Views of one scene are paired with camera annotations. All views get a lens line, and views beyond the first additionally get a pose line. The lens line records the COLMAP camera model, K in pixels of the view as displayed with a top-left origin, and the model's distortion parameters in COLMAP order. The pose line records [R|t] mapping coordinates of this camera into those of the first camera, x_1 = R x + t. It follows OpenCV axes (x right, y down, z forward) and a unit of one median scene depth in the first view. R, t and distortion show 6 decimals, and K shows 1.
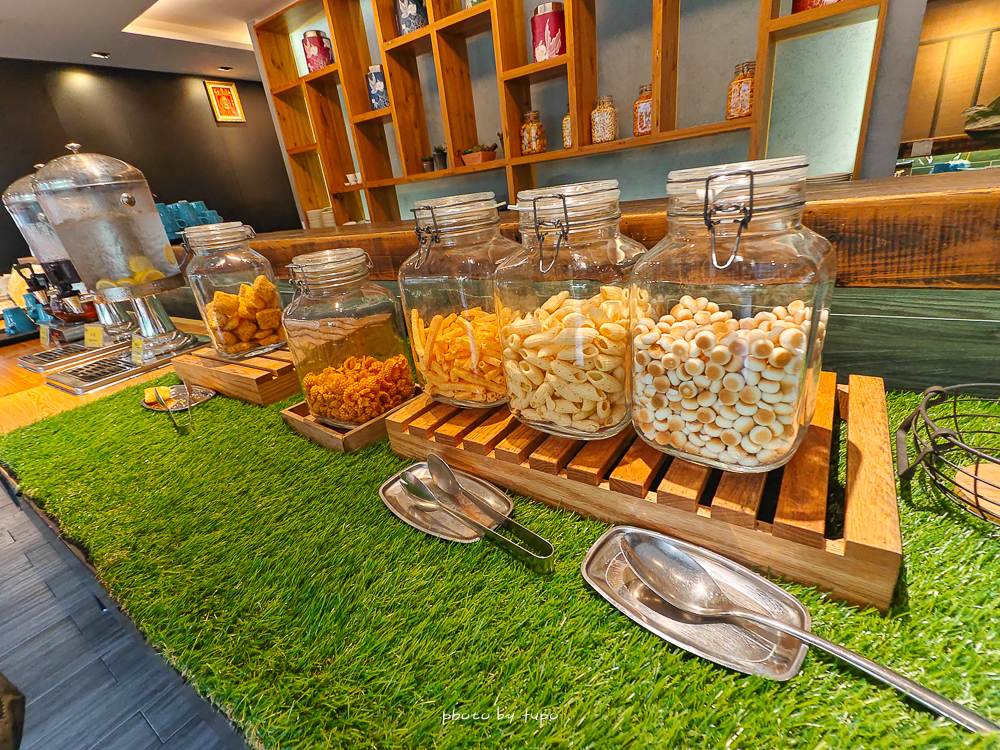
lens RADIAL K [[445.5, 0, 500.0], [0, 445.5, 375.0], [0, 0, 1]] dist [0.021102, -0.011244]
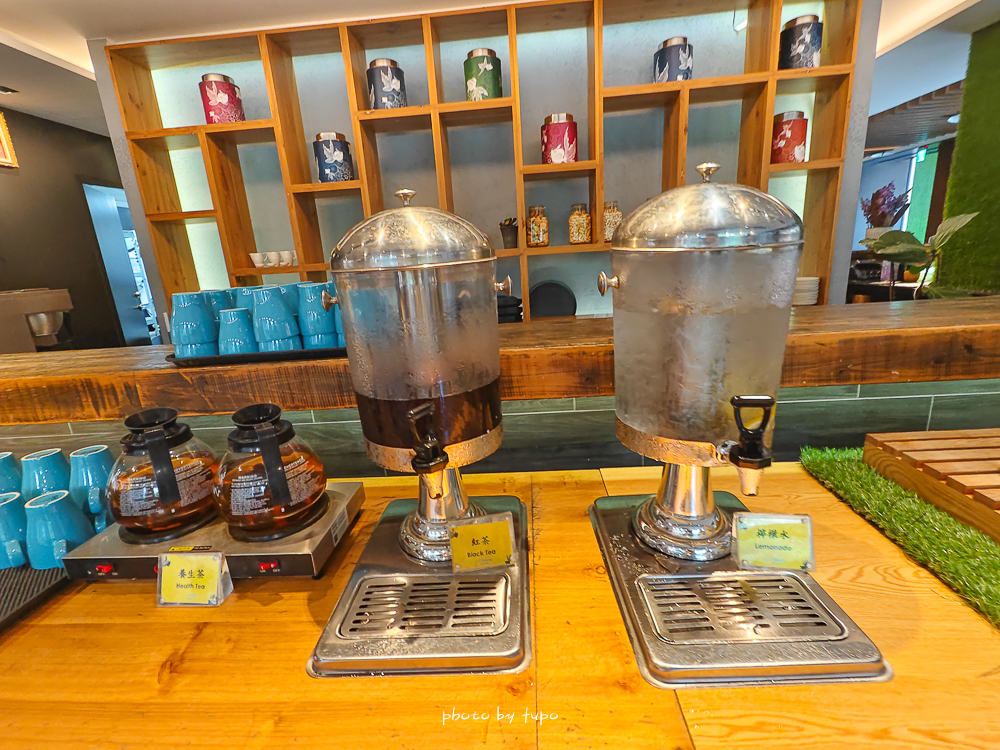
lens RADIAL K [[445.5, 0, 500.0], [0, 445.5, 375.0], [0, 0, 1]] dist [0.021102, -0.011244]
pose [[0.857722, -0.070614, 0.509242, -0.472867], [0.167618, 0.974808, -0.147149, -0.080749], [-0.486022, 0.211571, 0.847950, 0.246730]]
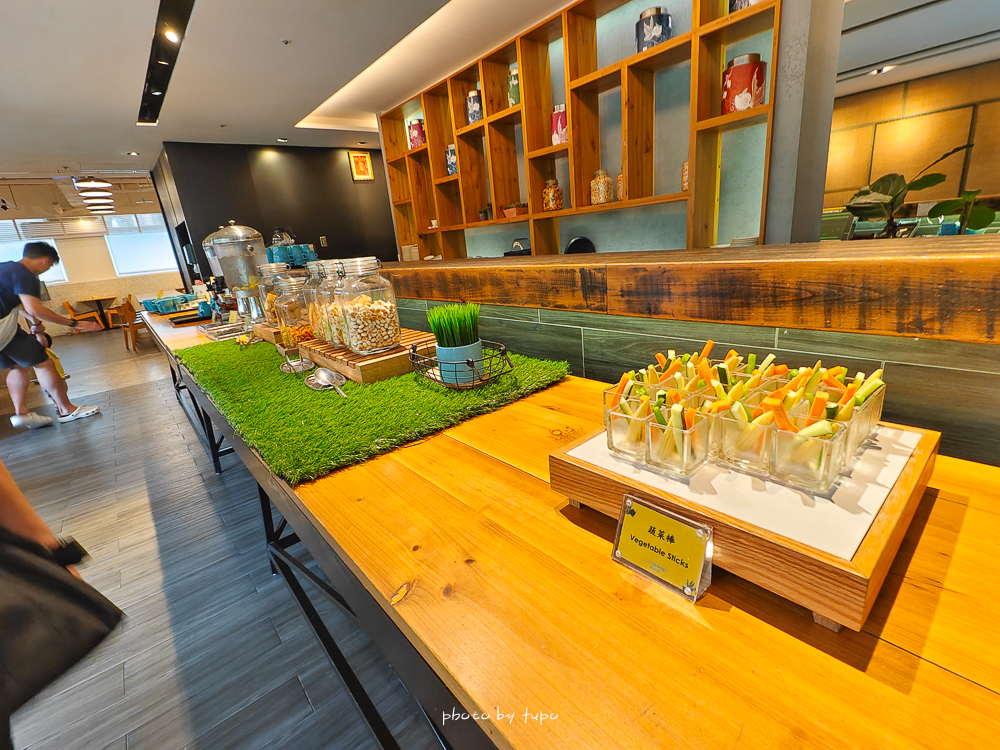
lens RADIAL K [[449.7, 0, 504.9], [0, 449.7, 376.0], [0, 0, 1]] dist [0.000373, 0.000120]
pose [[0.964547, 0.100856, -0.243881, 0.279123], [-0.116717, 0.991832, -0.051445, 0.050584], [0.236701, 0.078087, 0.968440, -0.216898]]
